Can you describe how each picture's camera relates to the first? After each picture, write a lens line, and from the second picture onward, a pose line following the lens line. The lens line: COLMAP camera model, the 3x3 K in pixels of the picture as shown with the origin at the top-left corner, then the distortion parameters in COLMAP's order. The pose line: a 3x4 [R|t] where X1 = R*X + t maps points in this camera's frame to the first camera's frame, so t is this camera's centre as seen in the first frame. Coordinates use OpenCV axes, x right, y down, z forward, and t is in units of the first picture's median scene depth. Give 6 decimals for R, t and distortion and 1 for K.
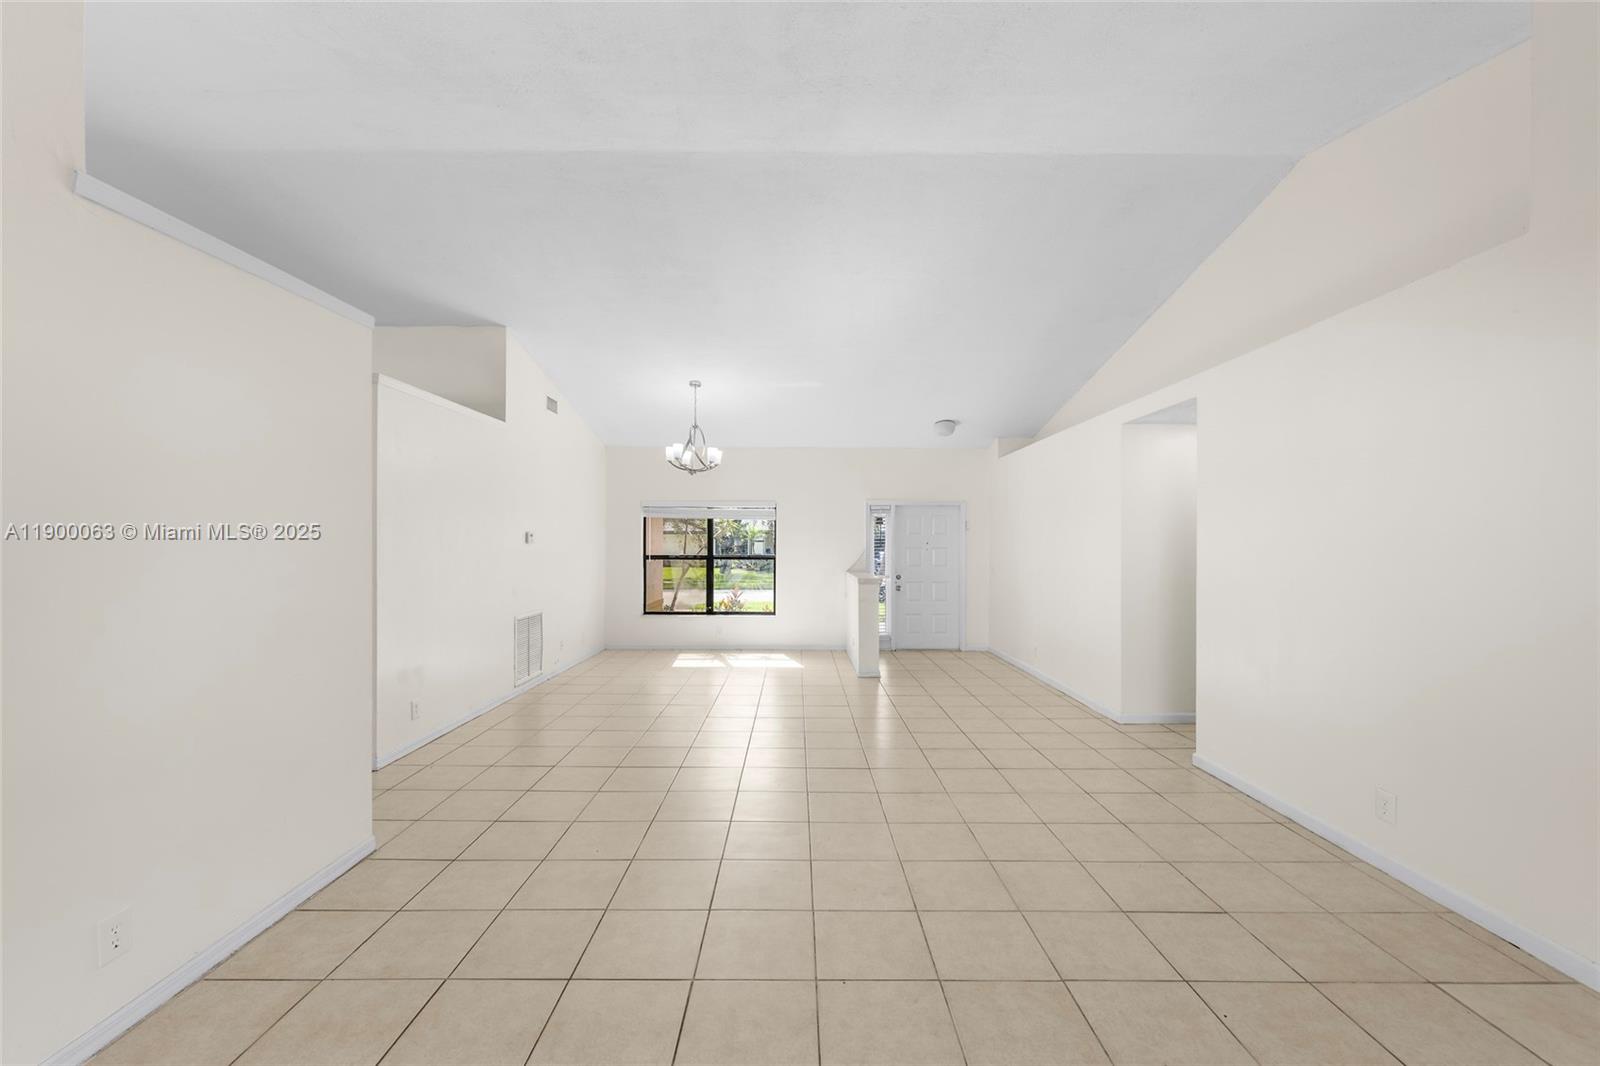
lens RADIAL K [[651.5, 0, 796.0], [0, 651.5, 552.7], [0, 0, 1]] dist [0.000905, -0.000013]
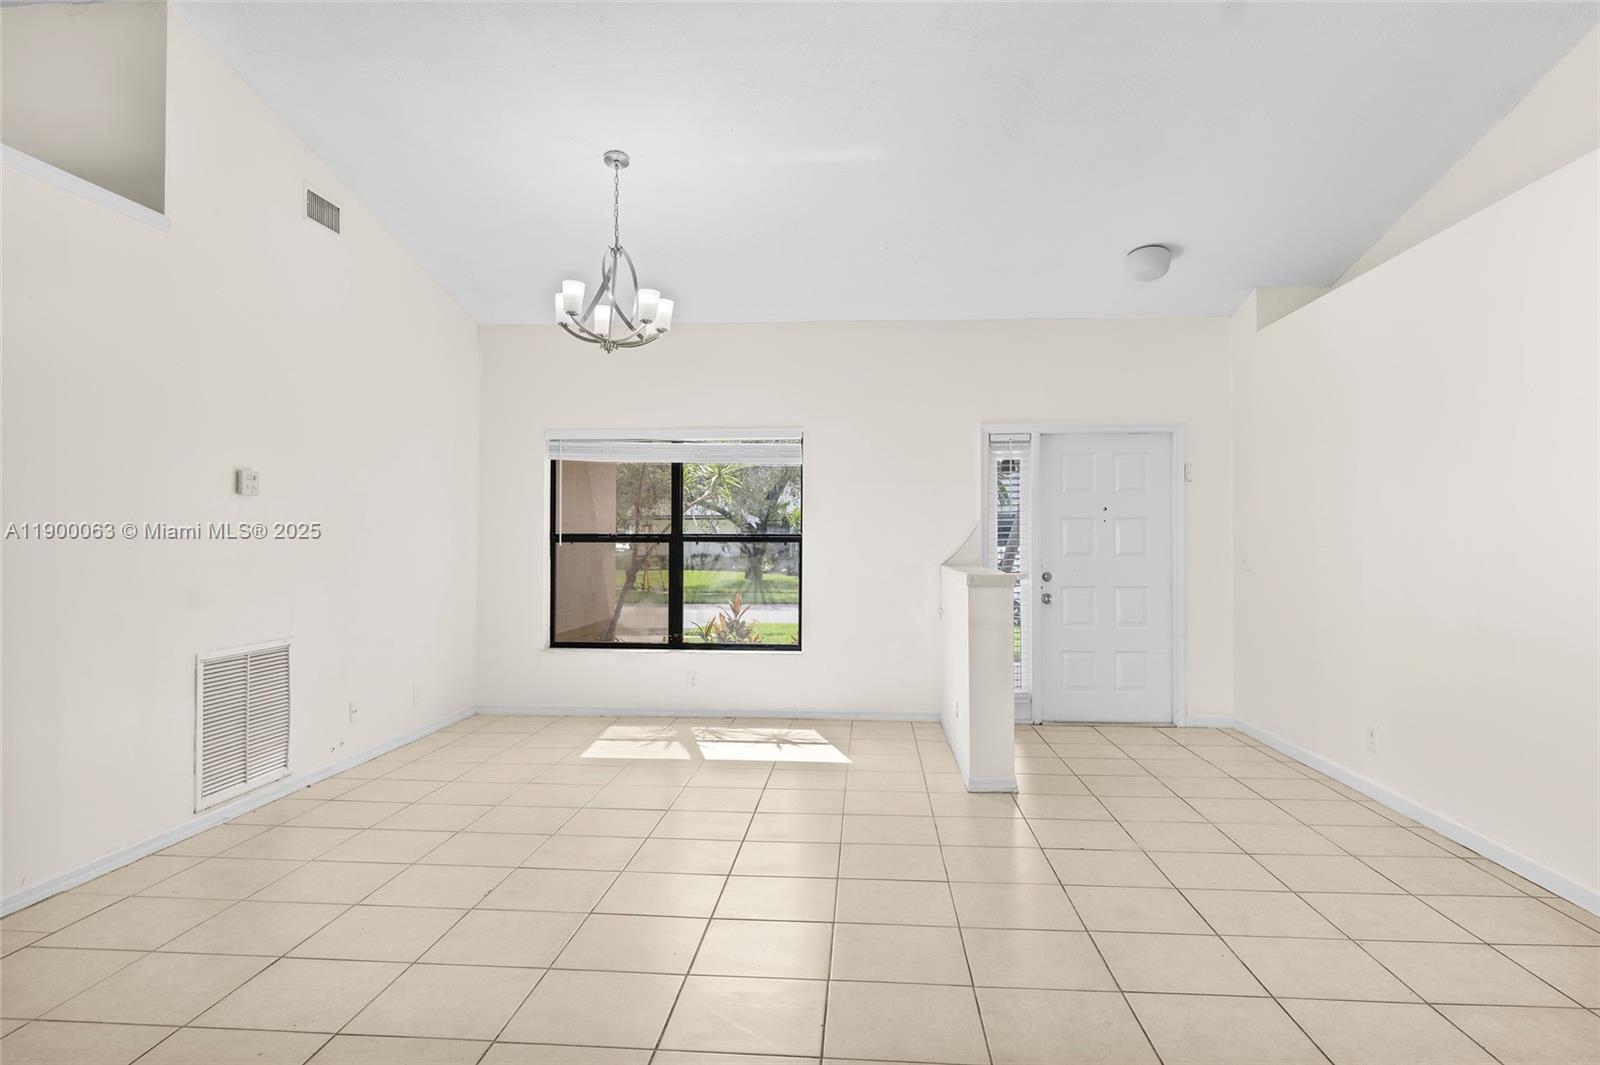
lens RADIAL K [[975.1, 0, 800.0], [0, 975.1, 532.5], [0, 0, 1]] dist [-0.001389, -0.000739]
pose [[0.997665, -0.000540, -0.068288, 0.019944], [-0.000701, 0.999835, -0.018146, 0.017896], [0.068287, 0.018151, 0.997501, 0.248689]]
